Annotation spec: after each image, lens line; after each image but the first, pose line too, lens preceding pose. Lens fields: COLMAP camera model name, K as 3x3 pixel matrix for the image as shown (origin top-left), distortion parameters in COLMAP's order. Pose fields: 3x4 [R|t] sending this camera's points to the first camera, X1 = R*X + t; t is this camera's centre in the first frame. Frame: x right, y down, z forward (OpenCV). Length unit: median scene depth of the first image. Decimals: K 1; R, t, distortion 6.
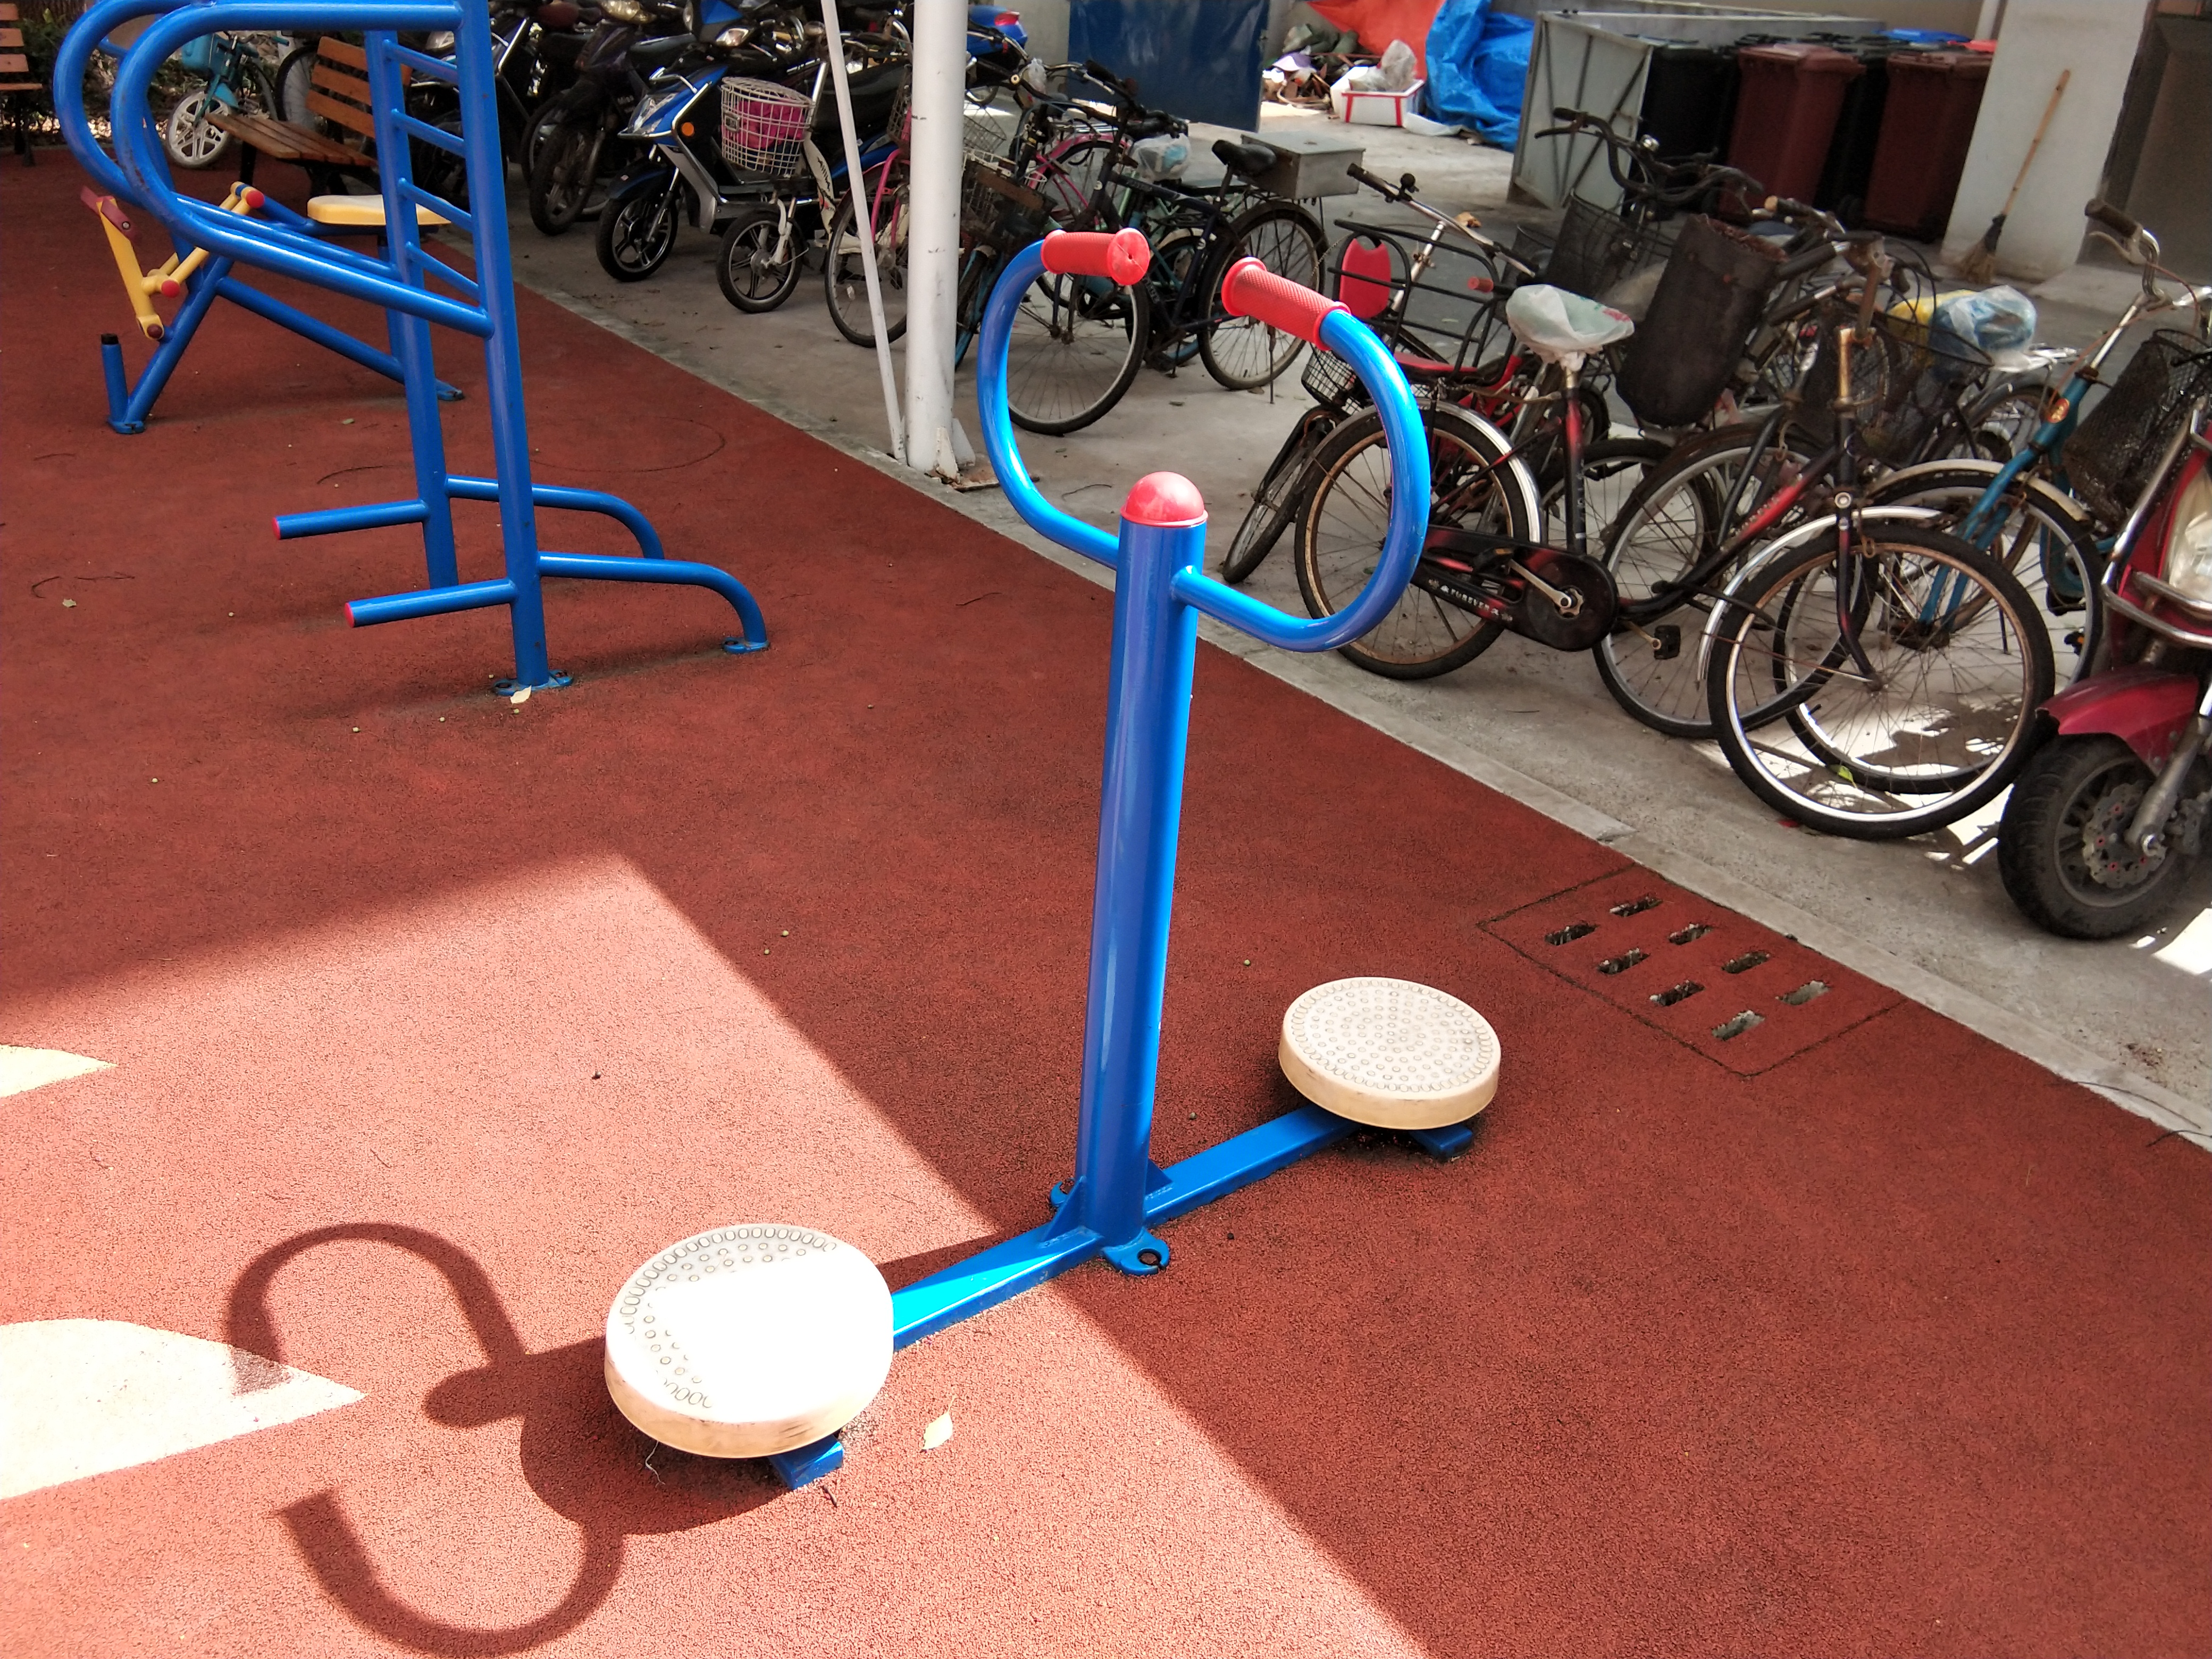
lens RADIAL K [[1757.7, 0, 1076.6], [0, 1757.7, 803.4], [0, 0, 1]] dist [0.102564, -0.131362]
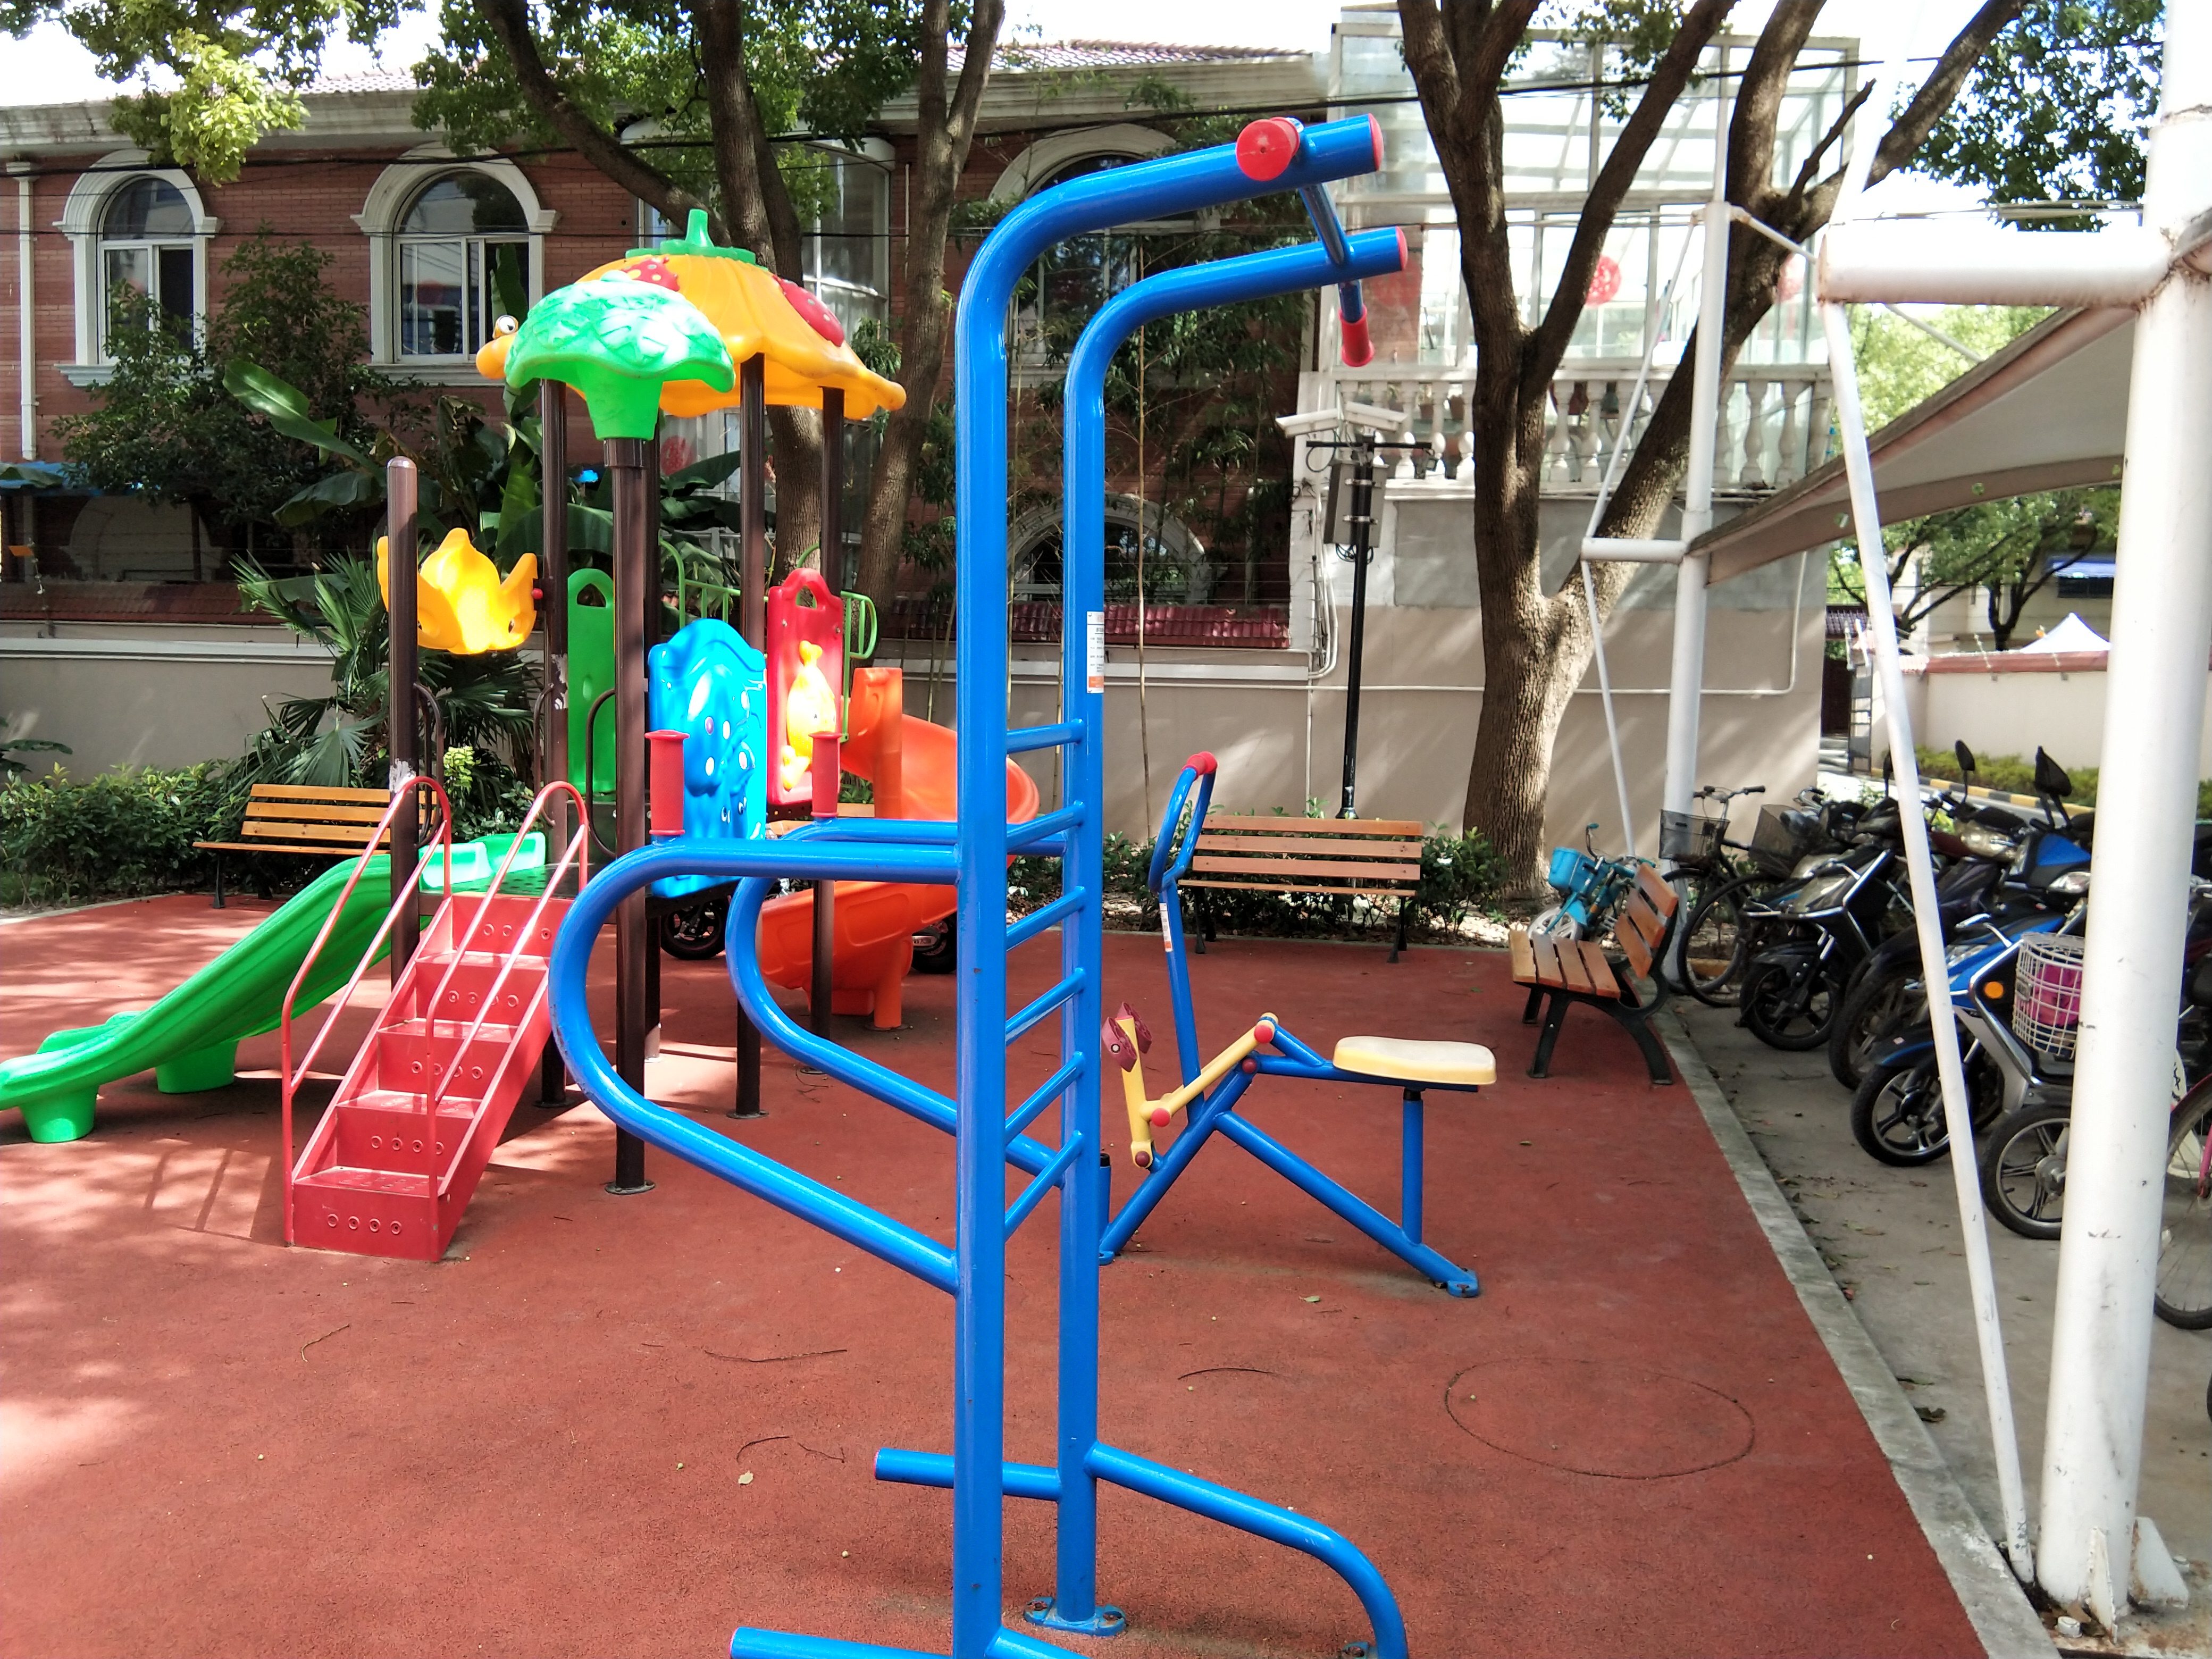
lens RADIAL K [[1773.1, 0, 1106.0], [0, 1773.1, 829.5], [0, 0, 1]] dist [0.113566, -0.217315]
pose [[0.679116, 0.024936, -0.733607, 0.129361], [-0.320564, 0.909155, -0.265850, -0.176716], [0.660333, 0.415711, 0.625415, 0.373307]]
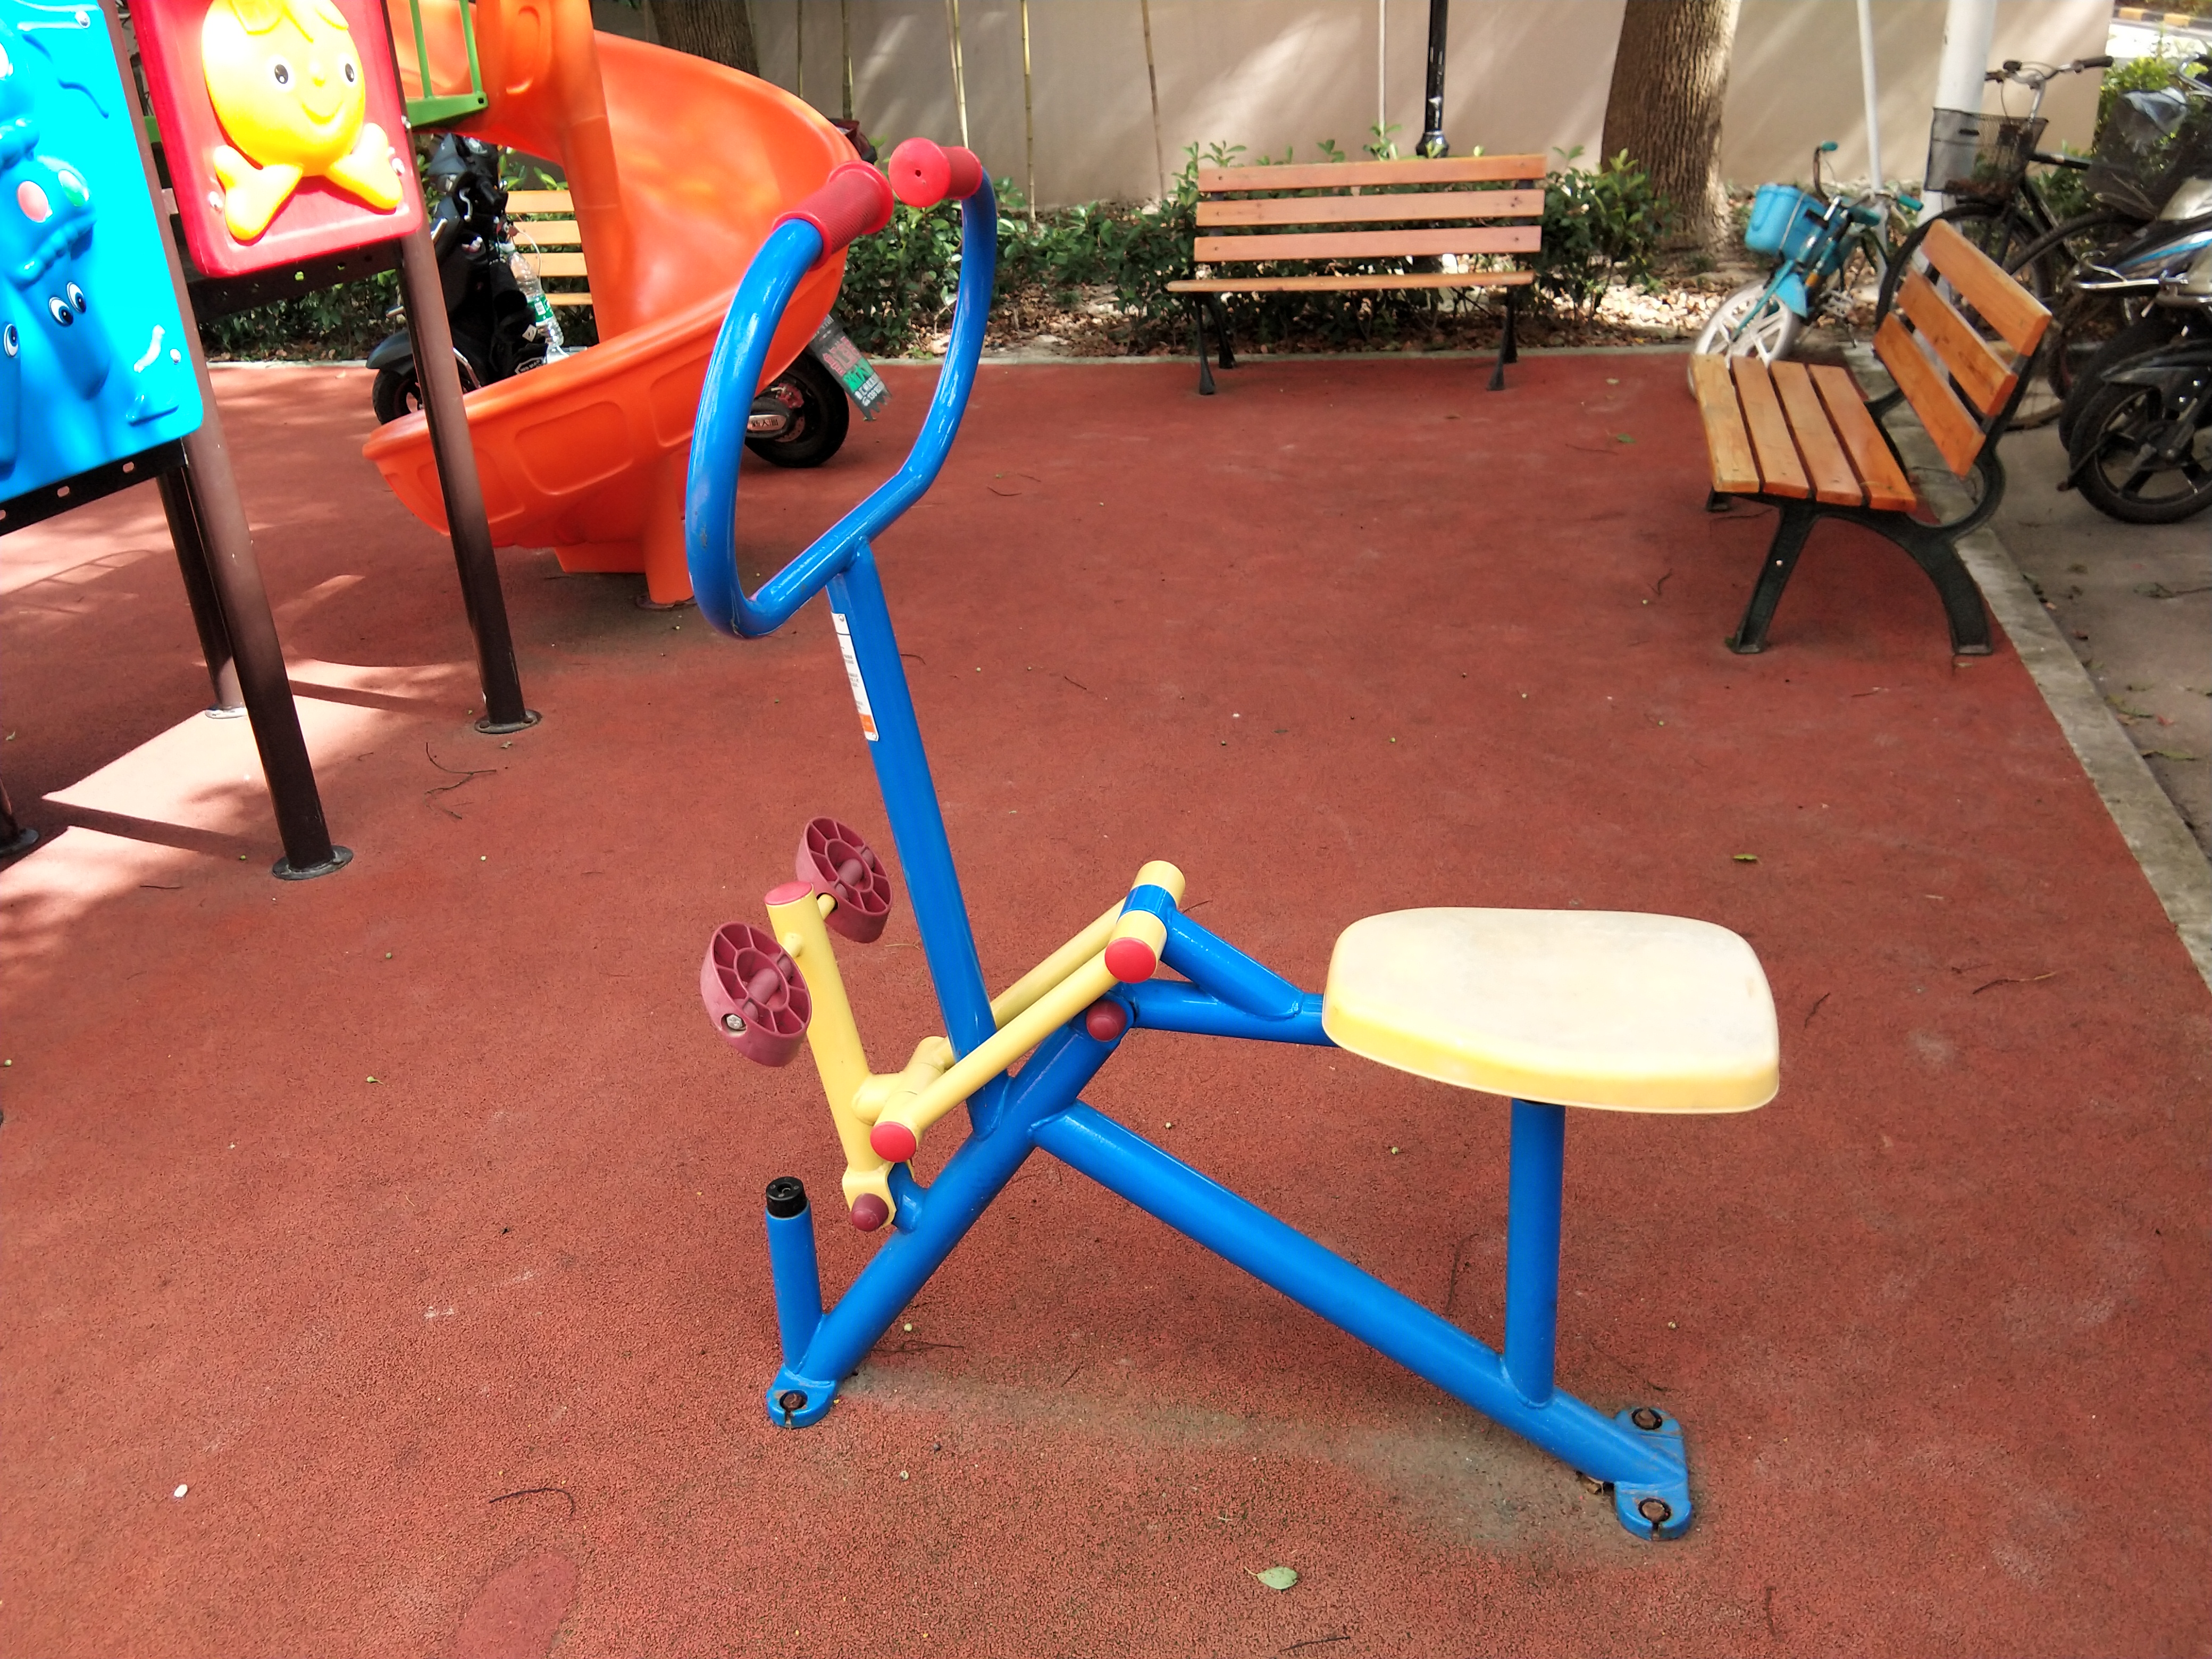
lens RADIAL K [[1785.5, 0, 1079.2], [0, 1785.5, 830.2], [0, 0, 1]] dist [0.071161, -0.113824]
pose [[0.637857, 0.252054, -0.727741, -0.241643], [-0.266860, 0.958724, 0.098155, -0.400854], [0.722443, 0.131597, 0.678792, 0.792884]]
